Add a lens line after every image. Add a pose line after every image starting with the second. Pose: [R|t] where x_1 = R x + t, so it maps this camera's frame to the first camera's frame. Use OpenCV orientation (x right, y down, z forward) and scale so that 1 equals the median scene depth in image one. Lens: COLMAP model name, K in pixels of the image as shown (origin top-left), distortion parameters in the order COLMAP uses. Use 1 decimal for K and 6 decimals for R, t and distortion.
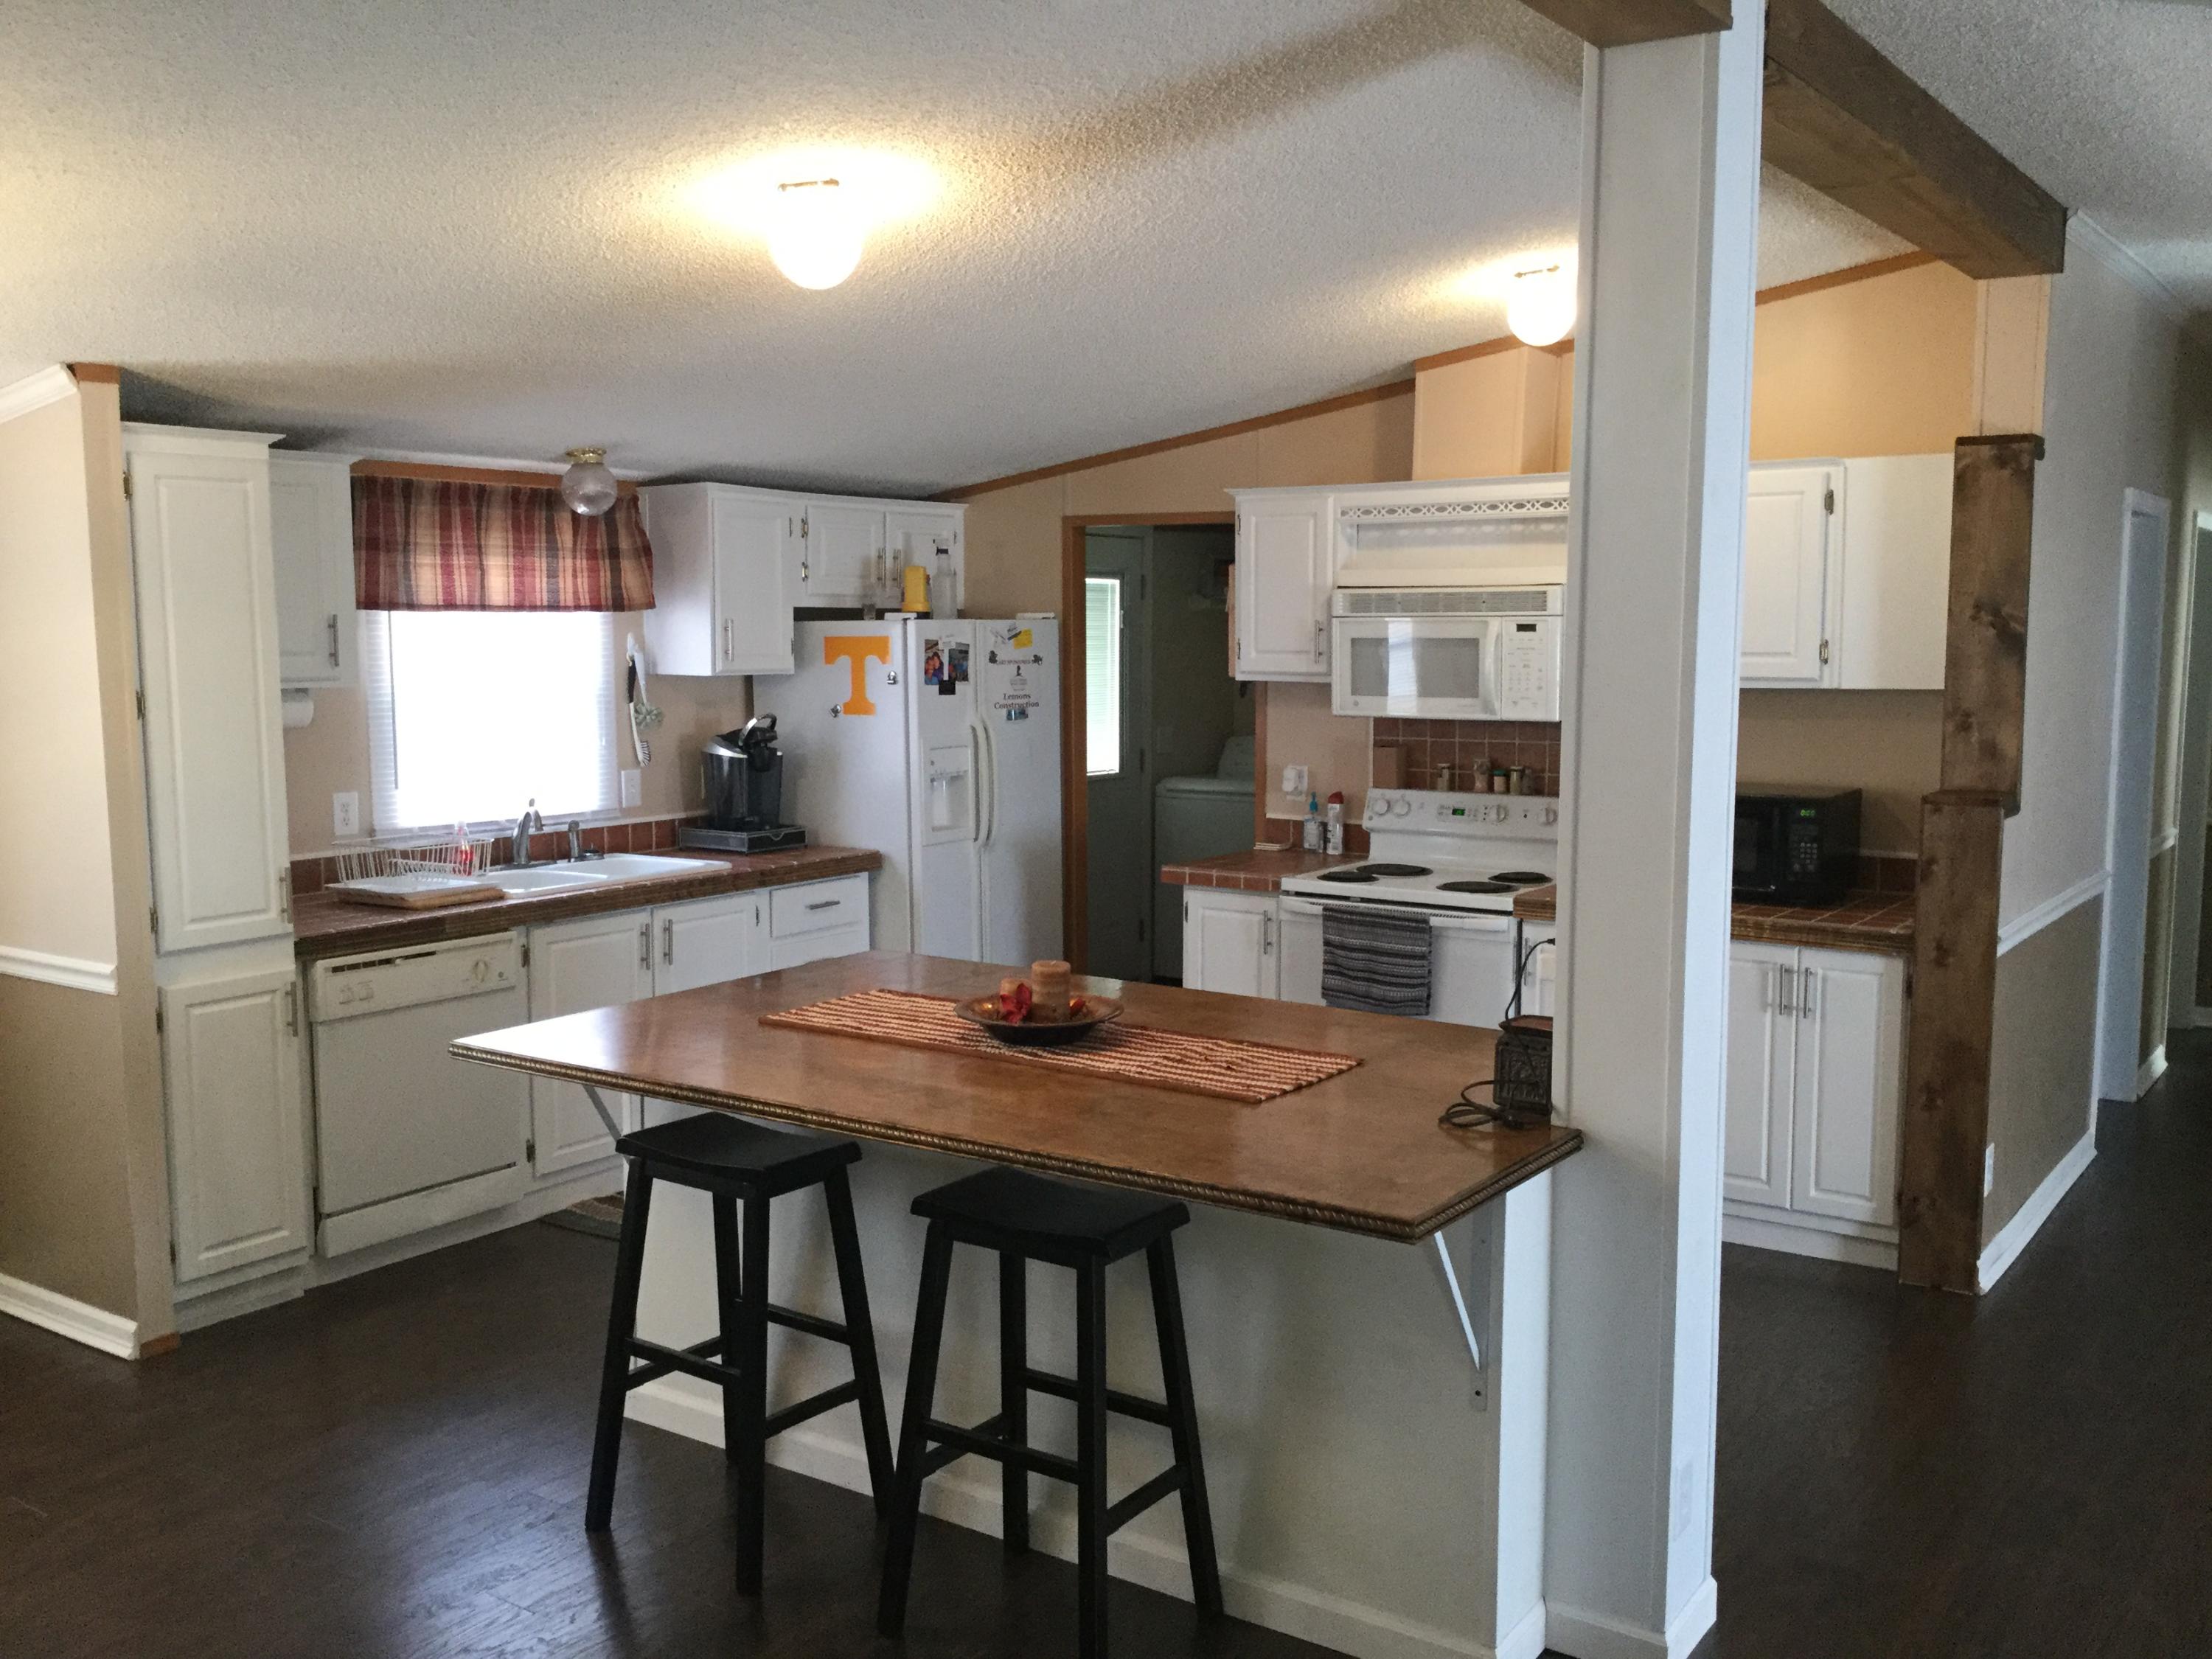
lens RADIAL K [[1966.0, 0, 1183.9], [0, 1966.0, 824.2], [0, 0, 1]] dist [0.146393, -0.004202]
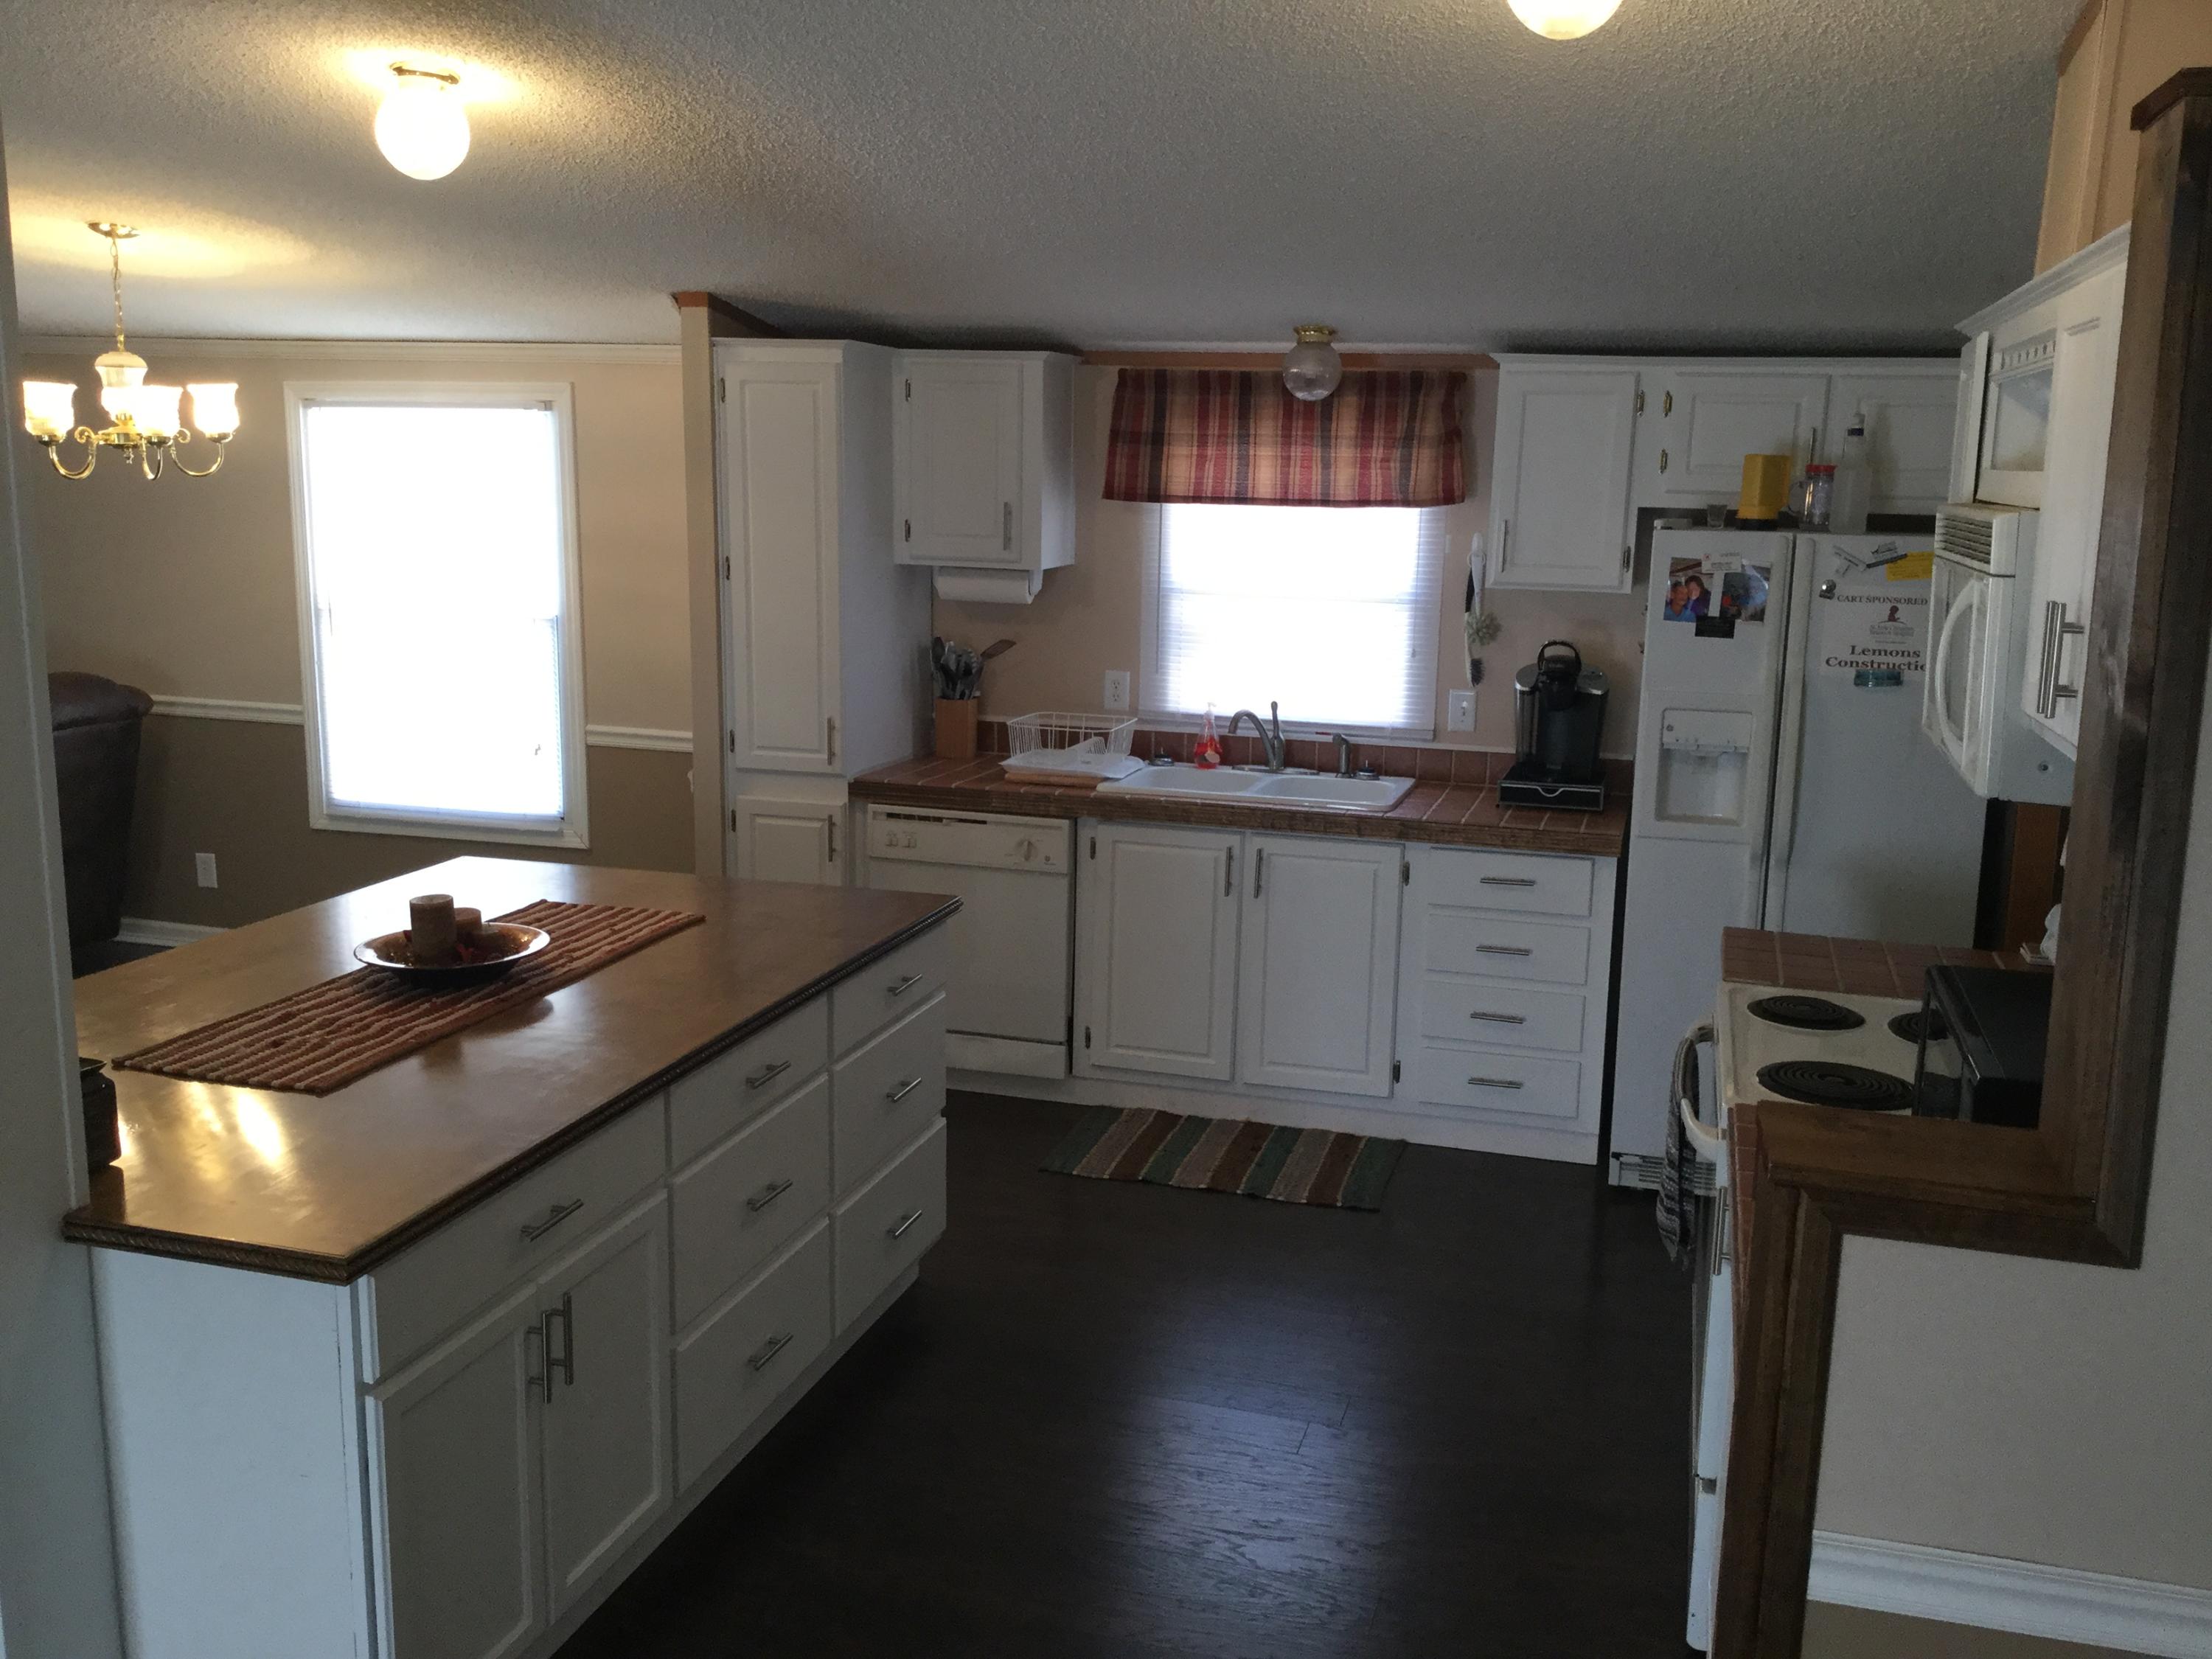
lens RADIAL K [[1966.0, 0, 1183.9], [0, 1966.0, 824.2], [0, 0, 1]] dist [0.146393, -0.004202]
pose [[0.329576, 0.183689, -0.926088, 0.561178], [-0.127902, 0.980535, 0.148971, -0.092723], [0.935426, 0.069351, 0.346655, 0.650626]]
